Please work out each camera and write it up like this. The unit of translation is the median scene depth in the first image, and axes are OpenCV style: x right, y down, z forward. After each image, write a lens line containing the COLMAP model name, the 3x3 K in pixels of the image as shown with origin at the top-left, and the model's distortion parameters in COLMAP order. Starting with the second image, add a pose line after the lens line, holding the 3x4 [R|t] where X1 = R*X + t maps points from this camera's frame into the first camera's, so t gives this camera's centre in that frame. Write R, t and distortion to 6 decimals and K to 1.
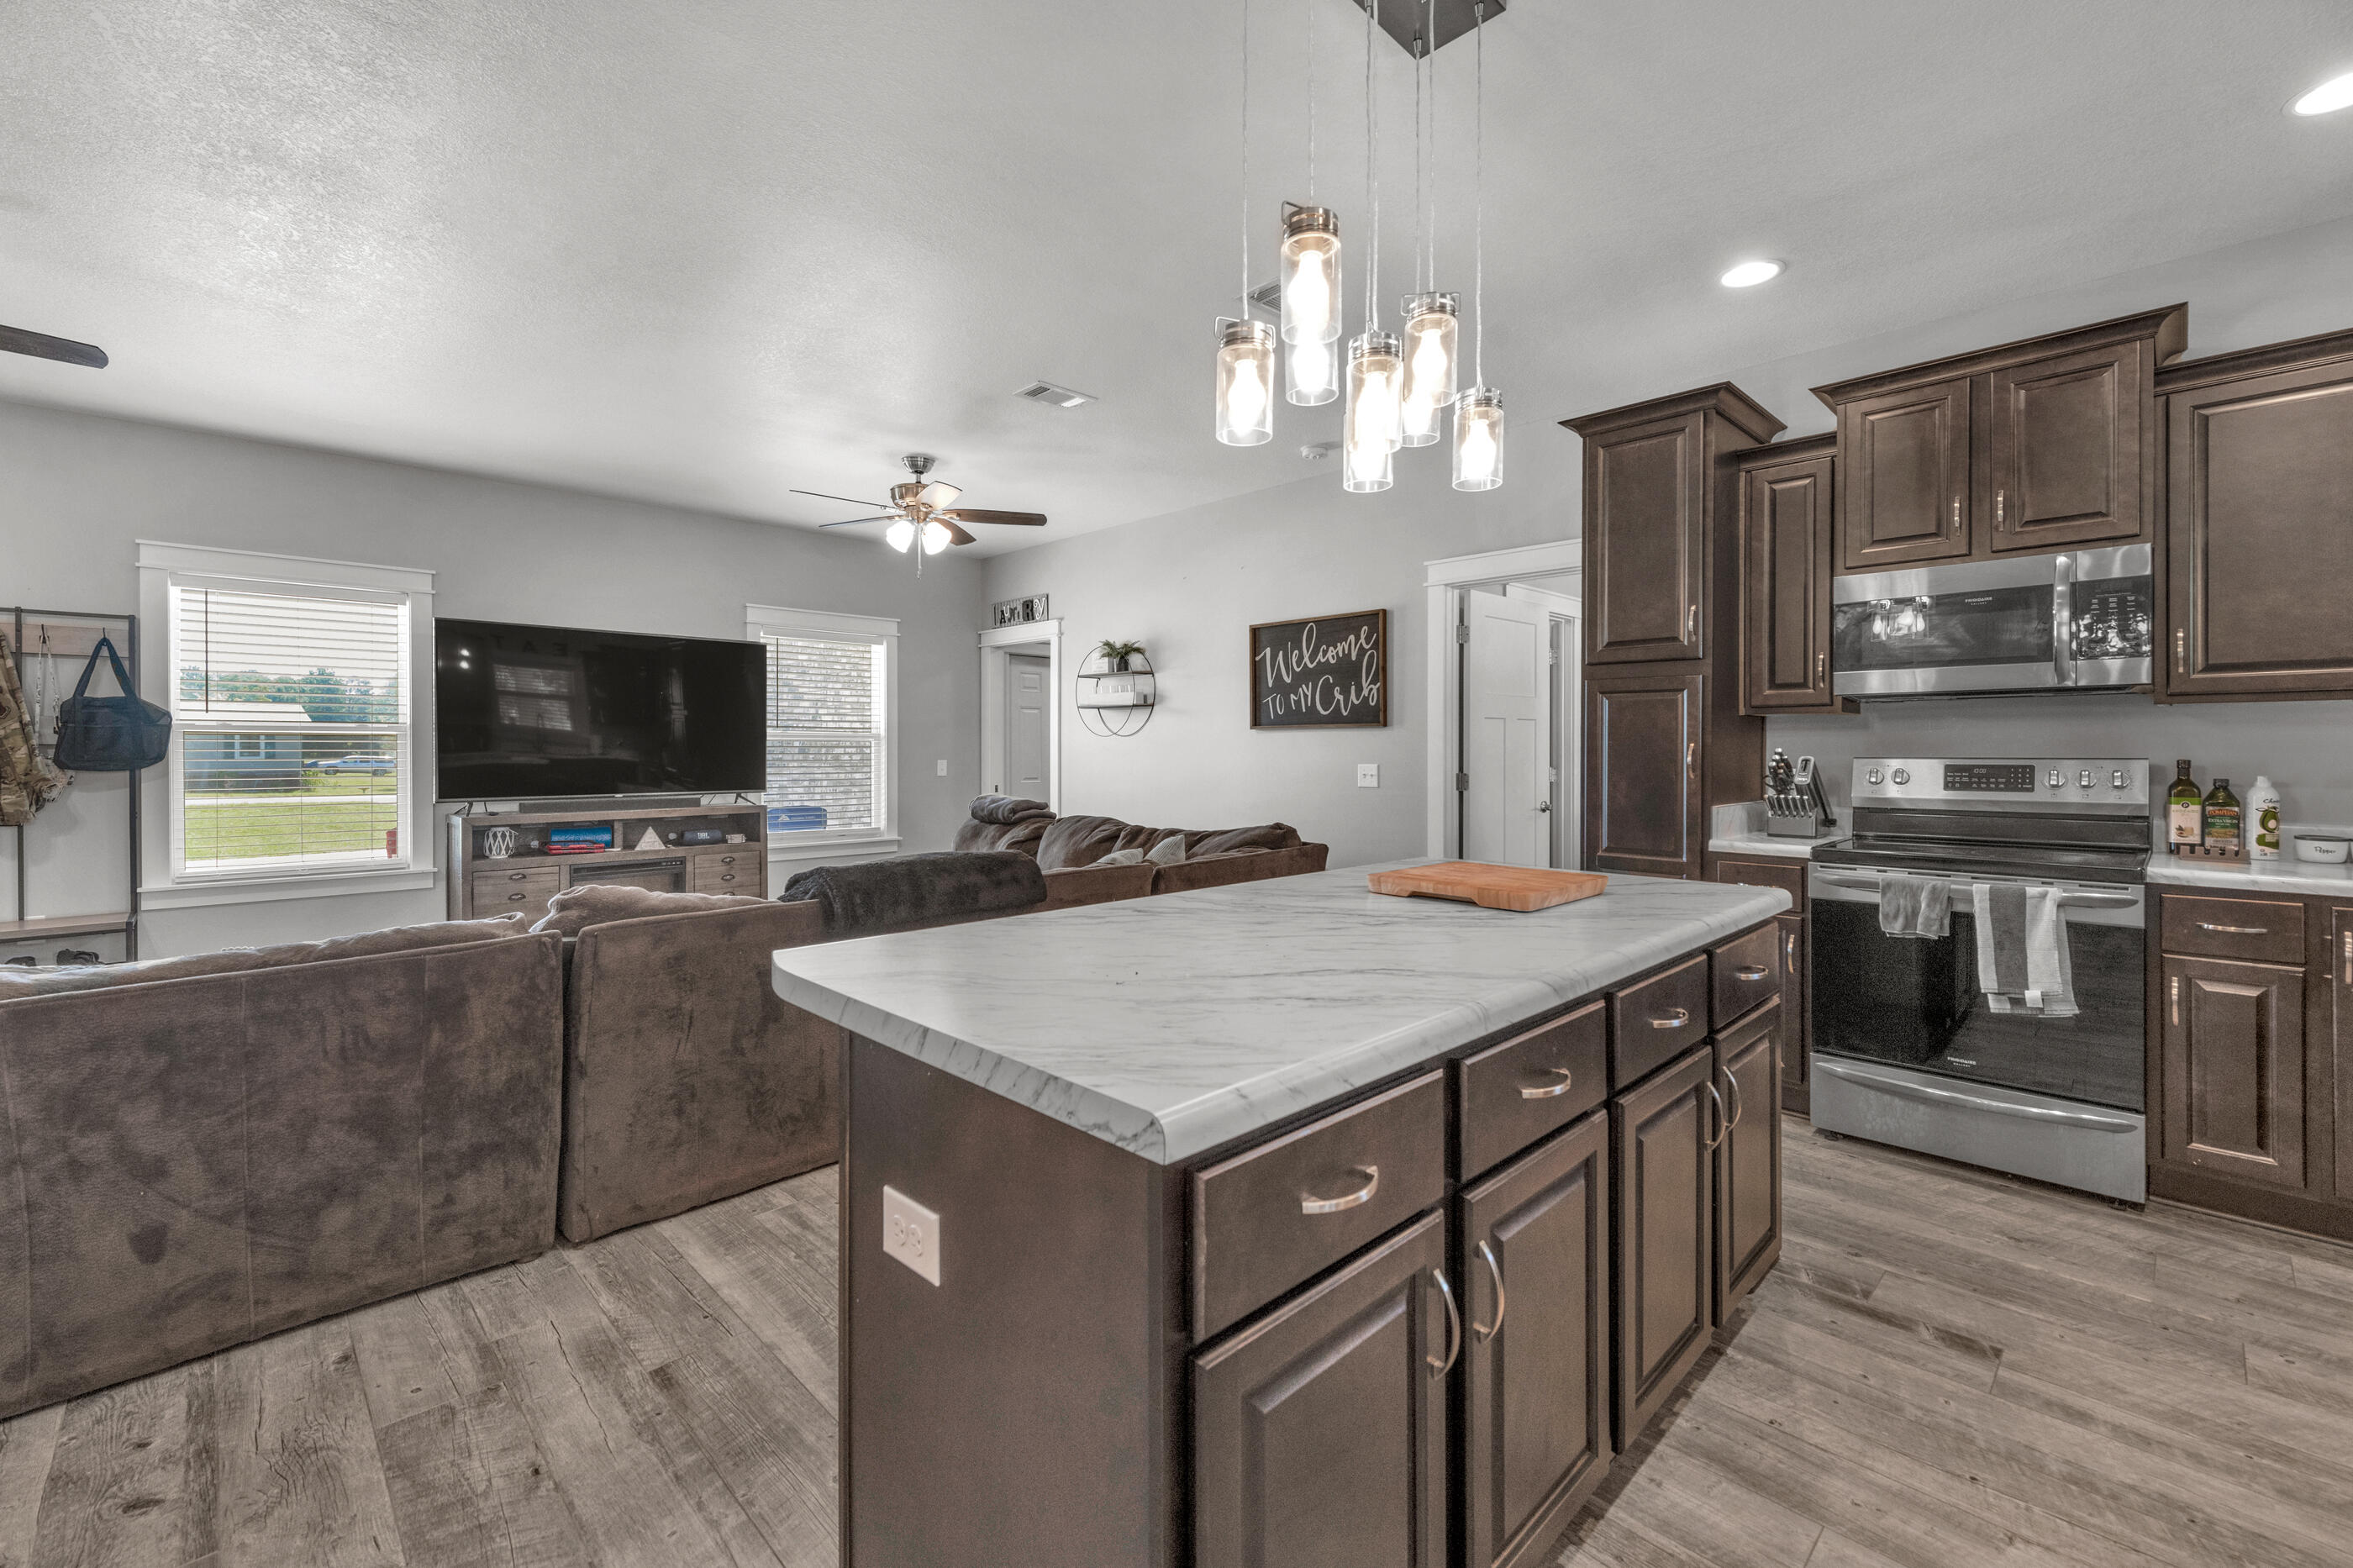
lens RADIAL K [[957.1, 0, 1179.5], [0, 957.1, 766.0], [0, 0, 1]] dist [-0.000332, 0.000031]
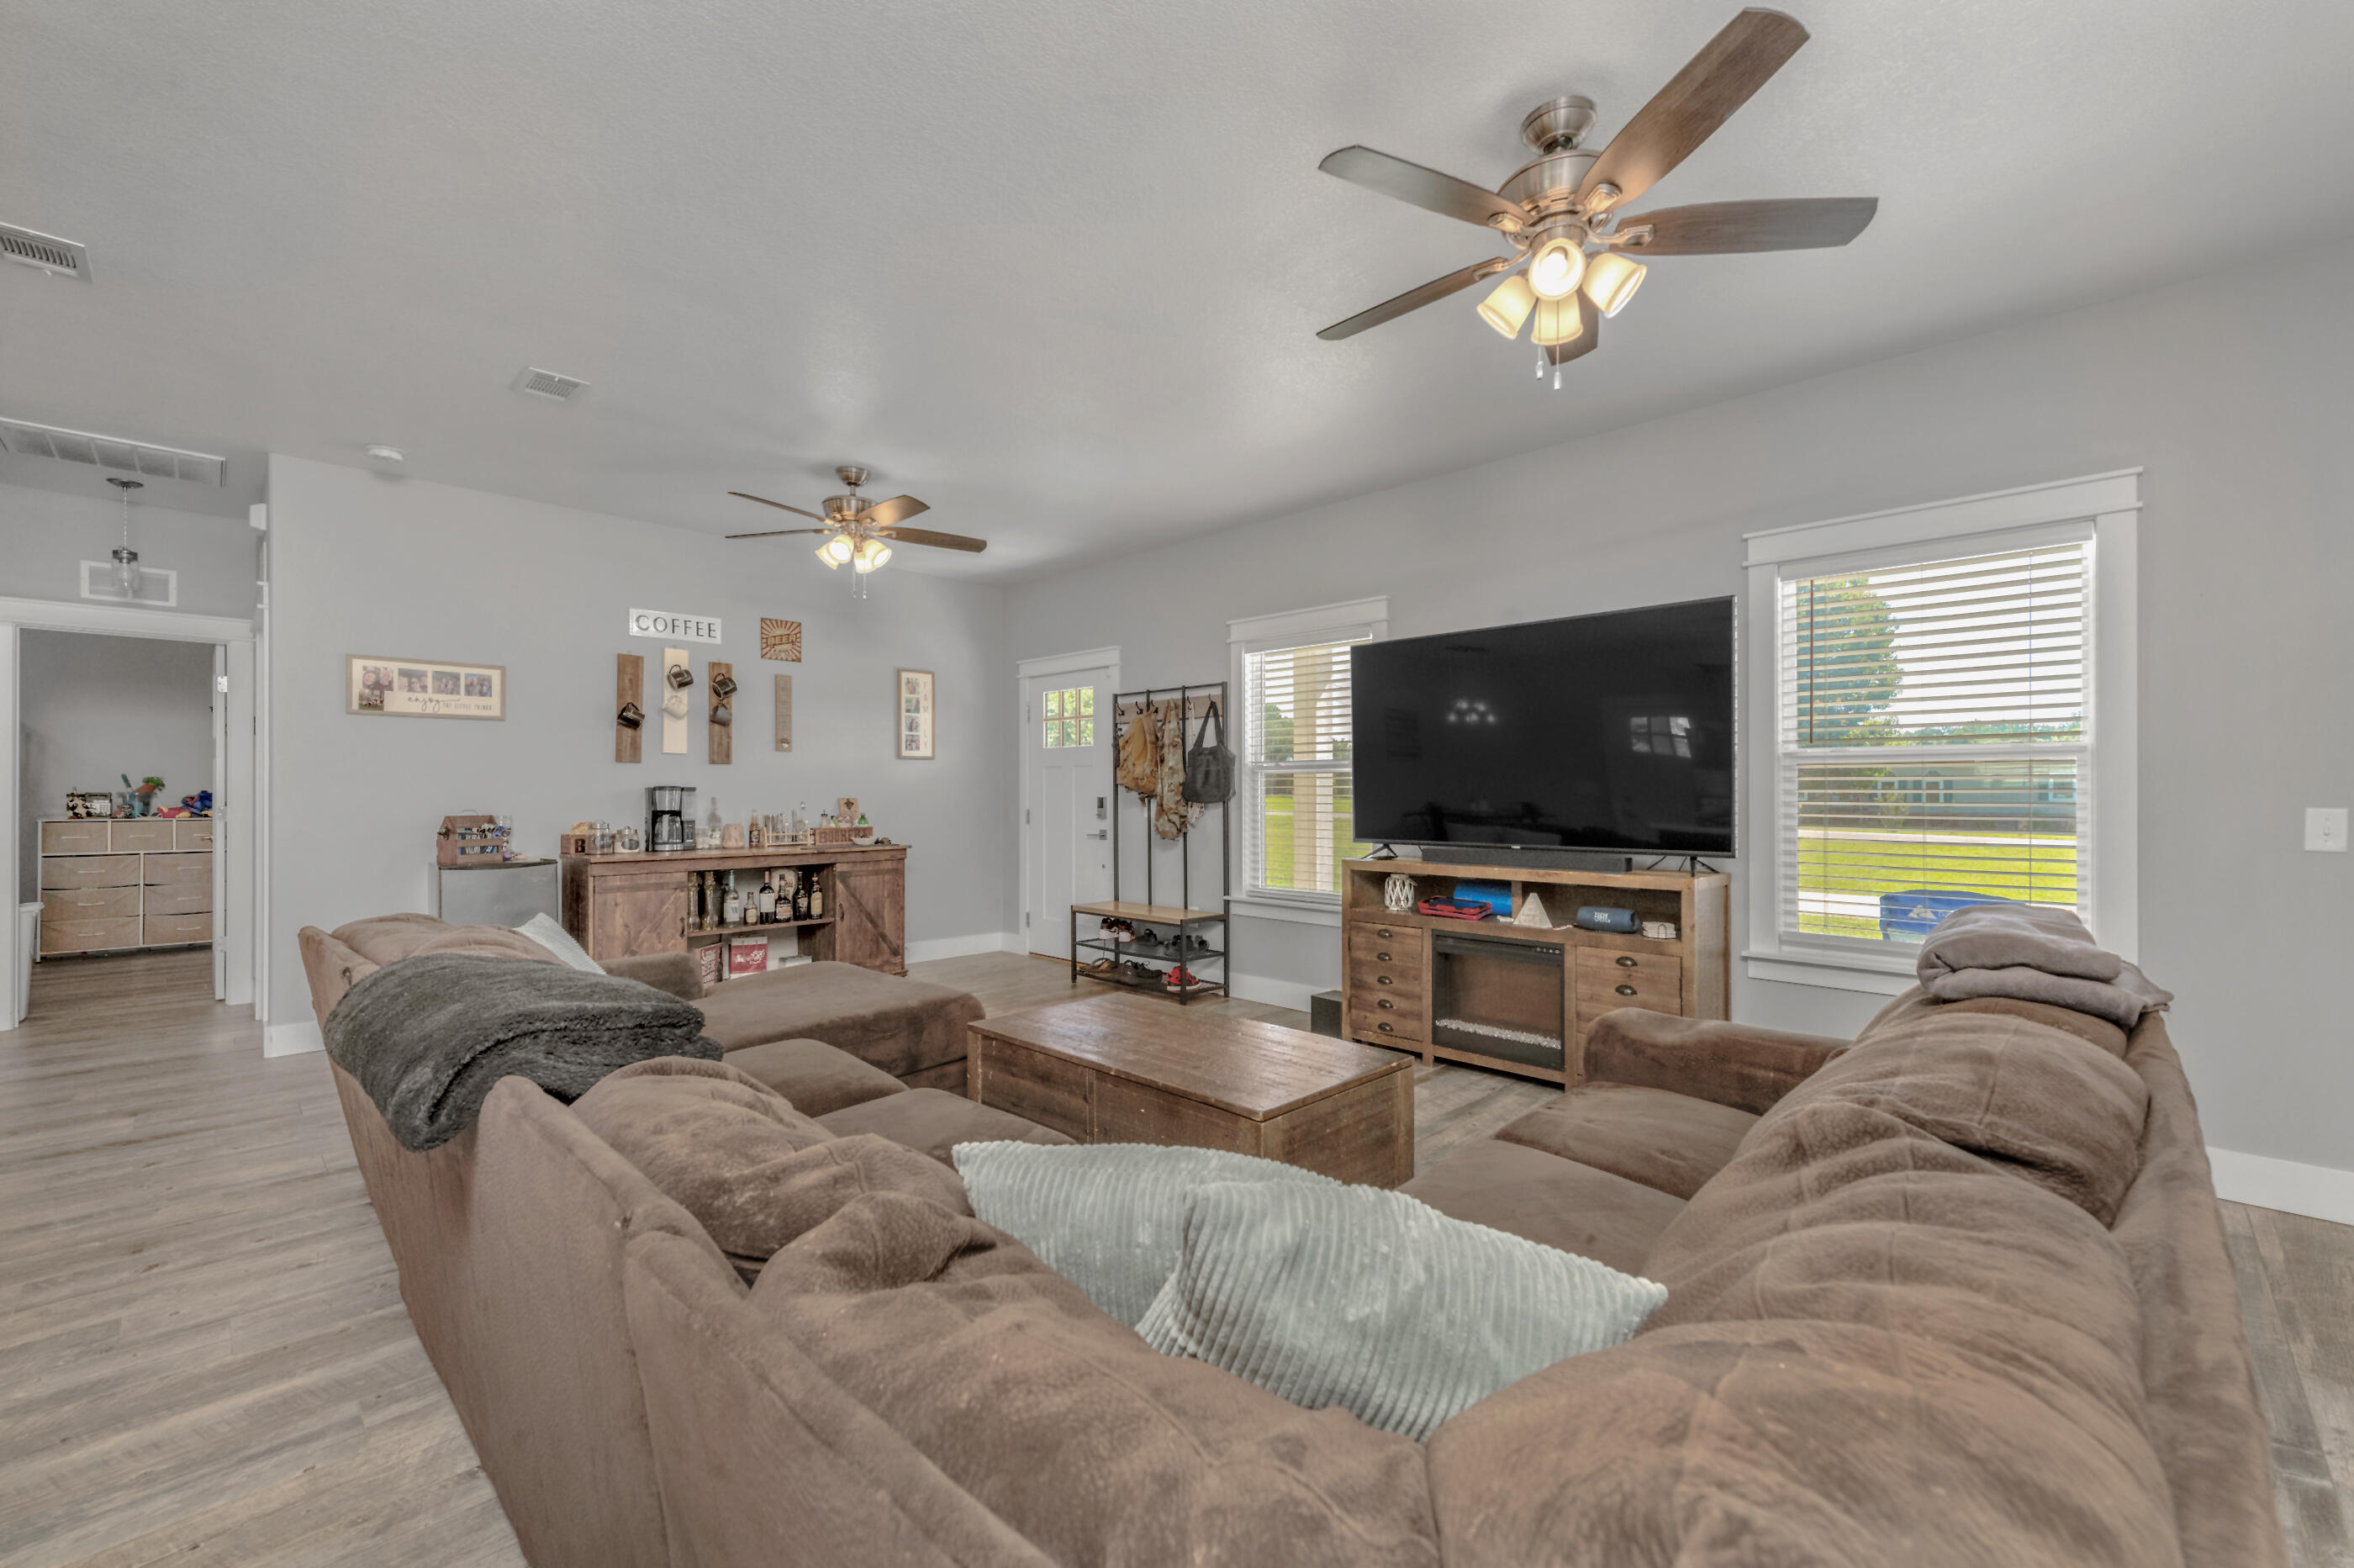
lens RADIAL K [[957.6, 0, 1183.0], [0, 957.6, 790.7], [0, 0, 1]] dist [-0.000332, 0.000031]
pose [[0.009500, 0.001744, -0.999953, 0.181463], [-0.012710, 0.999918, 0.001623, -0.012519], [0.999874, 0.012694, 0.009522, 0.915110]]
